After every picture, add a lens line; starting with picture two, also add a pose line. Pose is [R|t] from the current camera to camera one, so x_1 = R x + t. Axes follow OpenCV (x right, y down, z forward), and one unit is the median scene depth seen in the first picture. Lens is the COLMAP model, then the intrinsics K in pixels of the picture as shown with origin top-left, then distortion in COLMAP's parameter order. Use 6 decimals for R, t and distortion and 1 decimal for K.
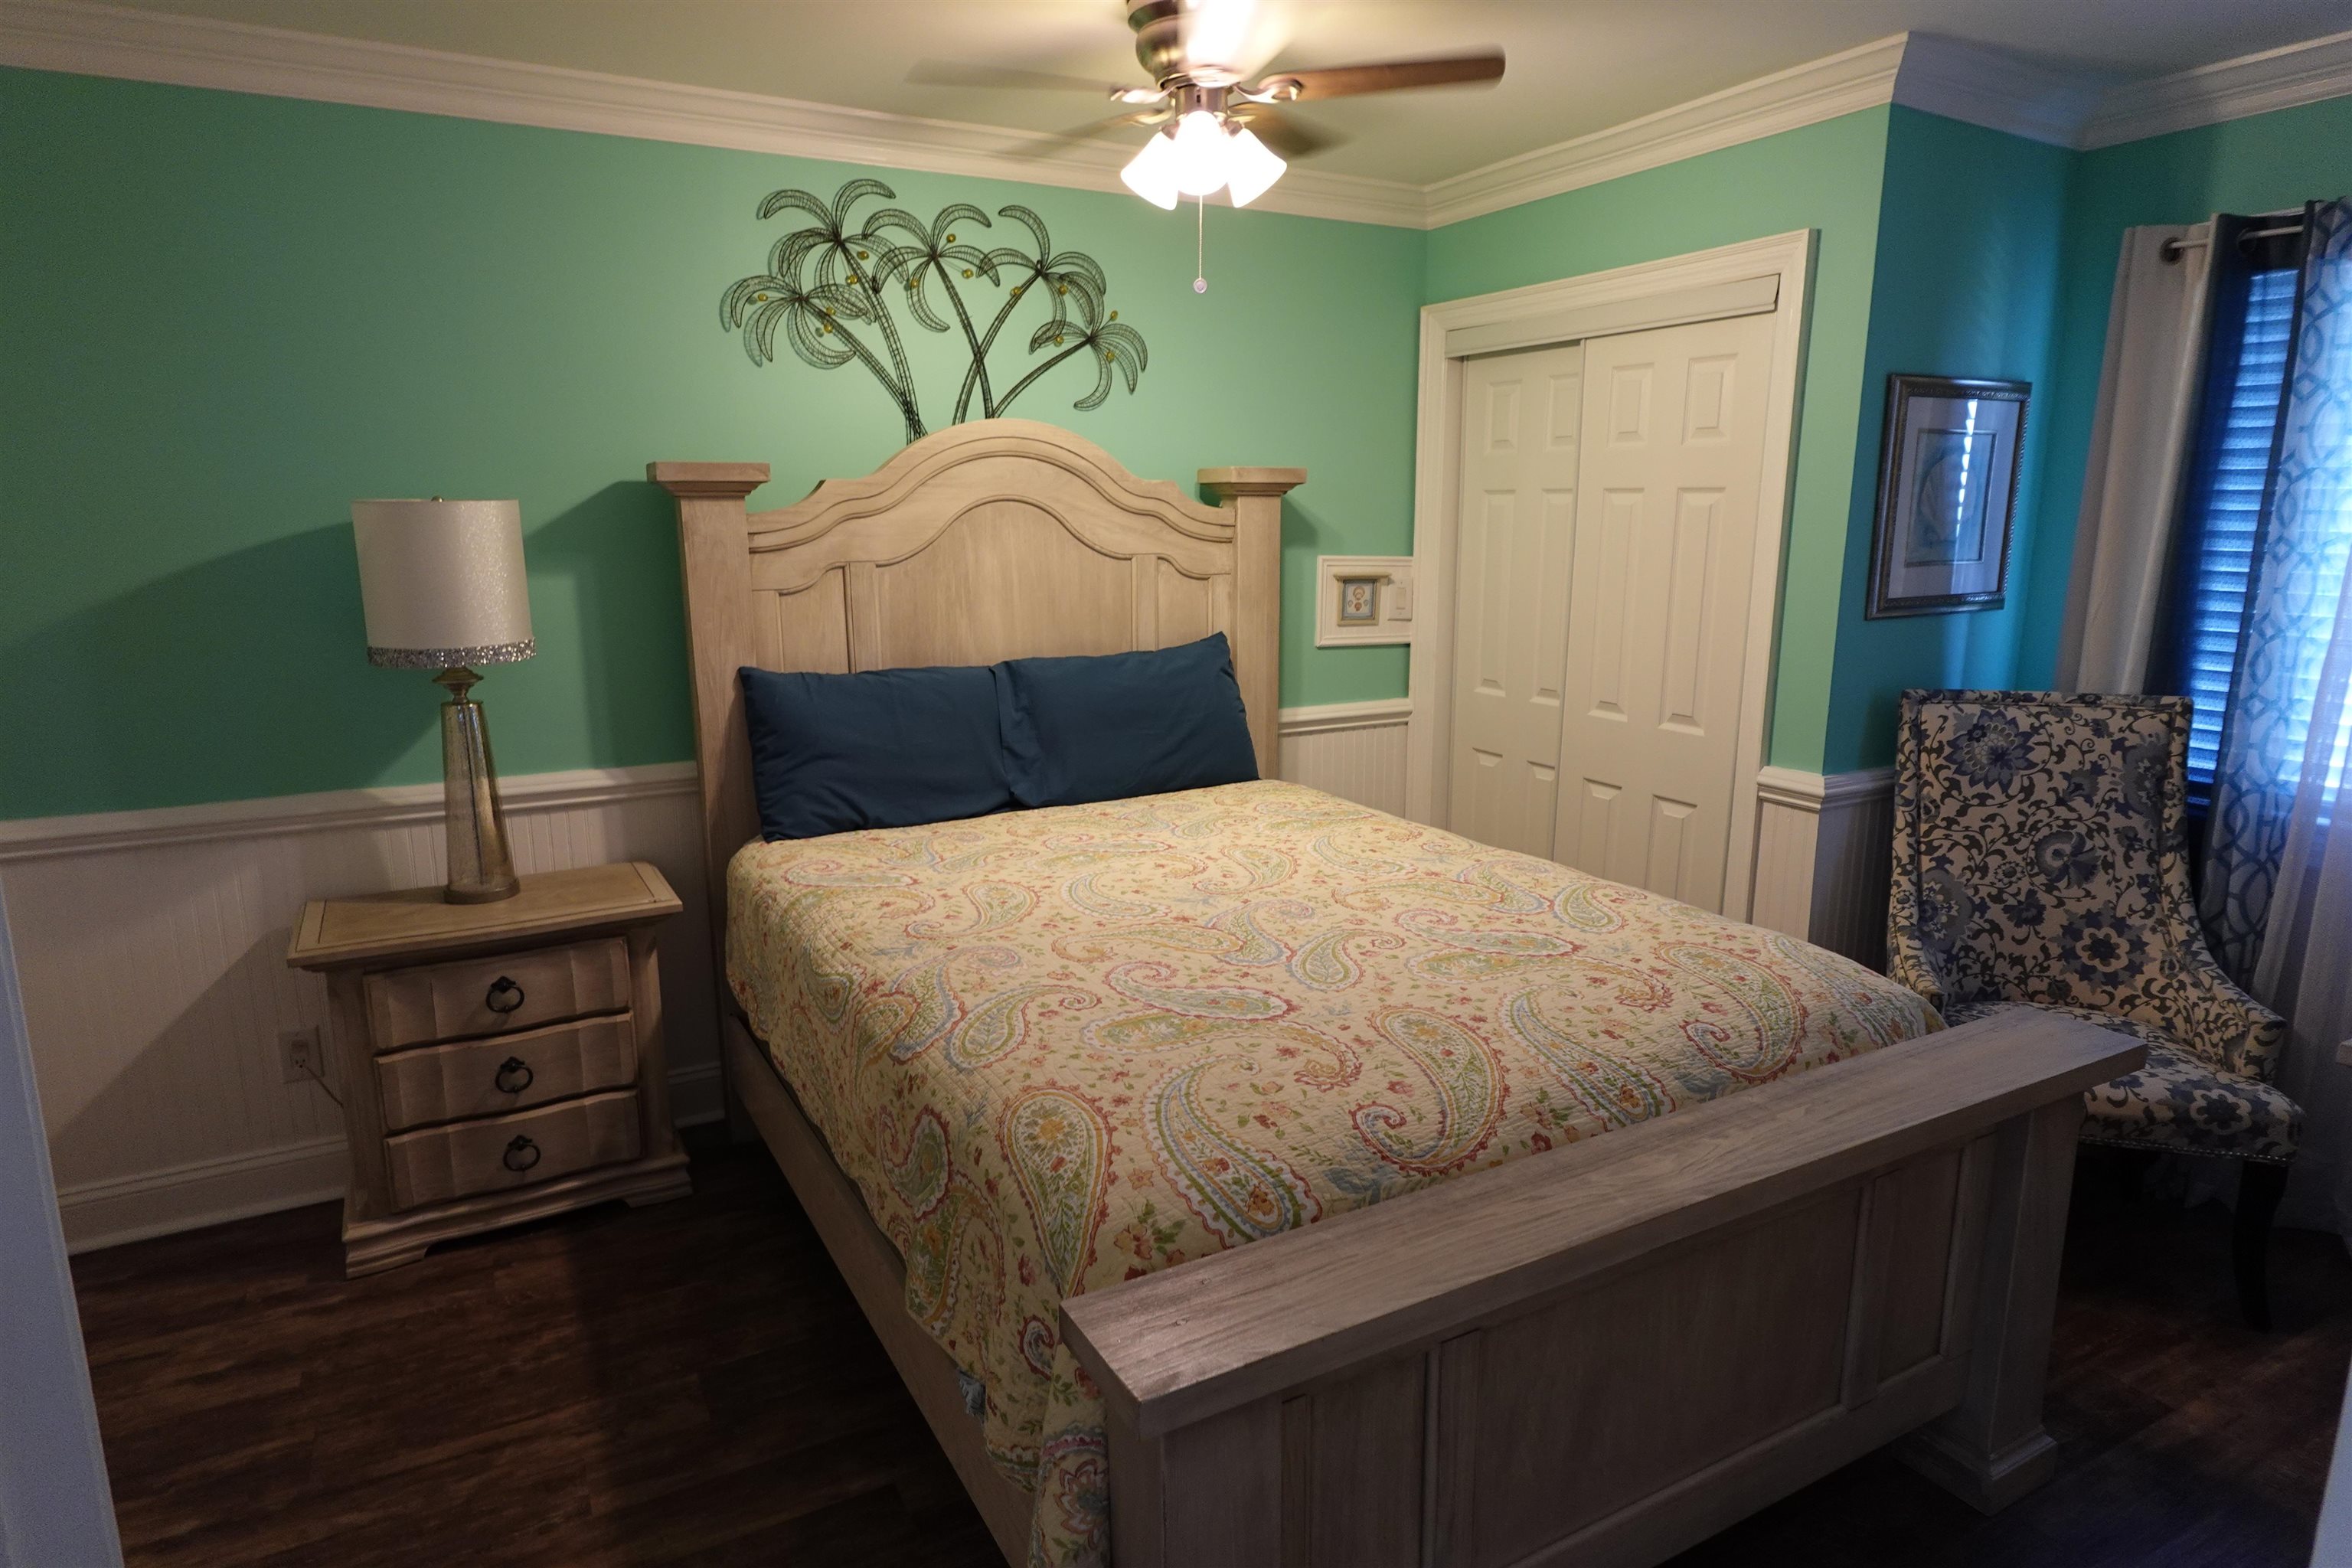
lens RADIAL K [[1336.9, 0, 1176.0], [0, 1336.9, 779.4], [0, 0, 1]] dist [-0.002611, 0.001438]
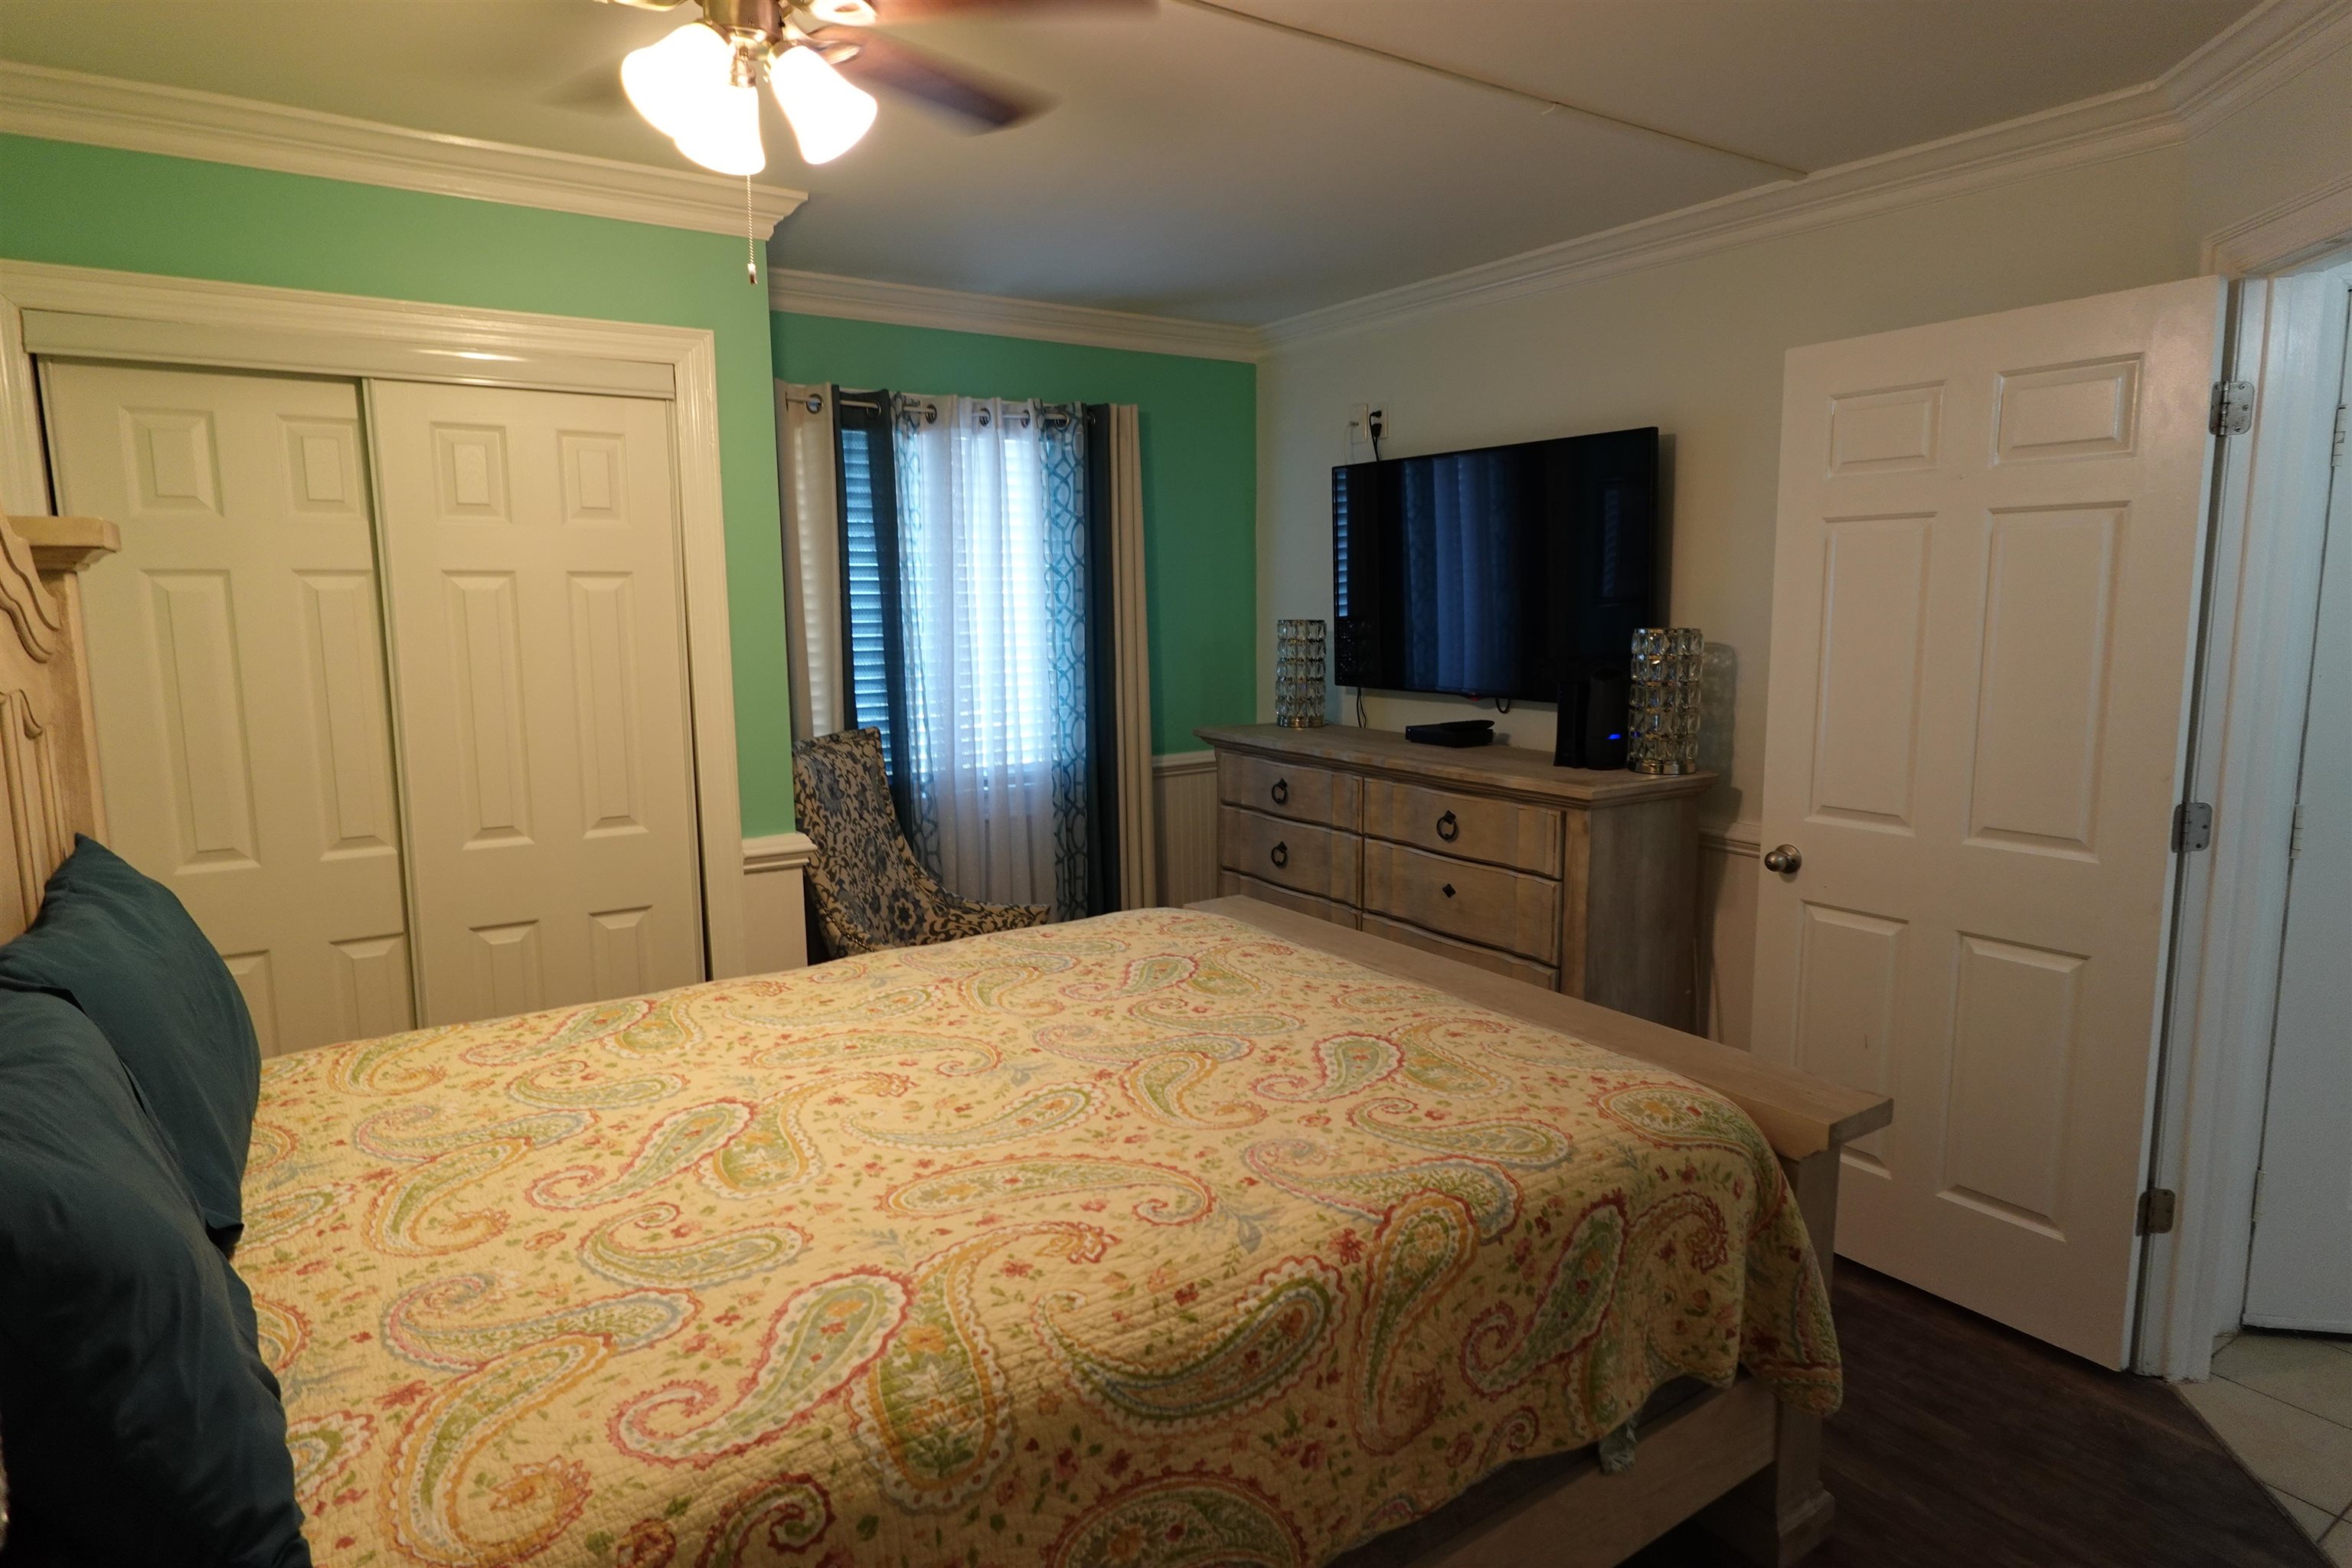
lens RADIAL K [[1336.9, 0, 1176.0], [0, 1336.9, 779.4], [0, 0, 1]] dist [-0.002611, 0.001438]
pose [[-0.094807, -0.137397, 0.985968, -0.692918], [0.203869, 0.966758, 0.154323, -0.168741], [-0.974397, 0.215639, -0.063644, 0.841474]]
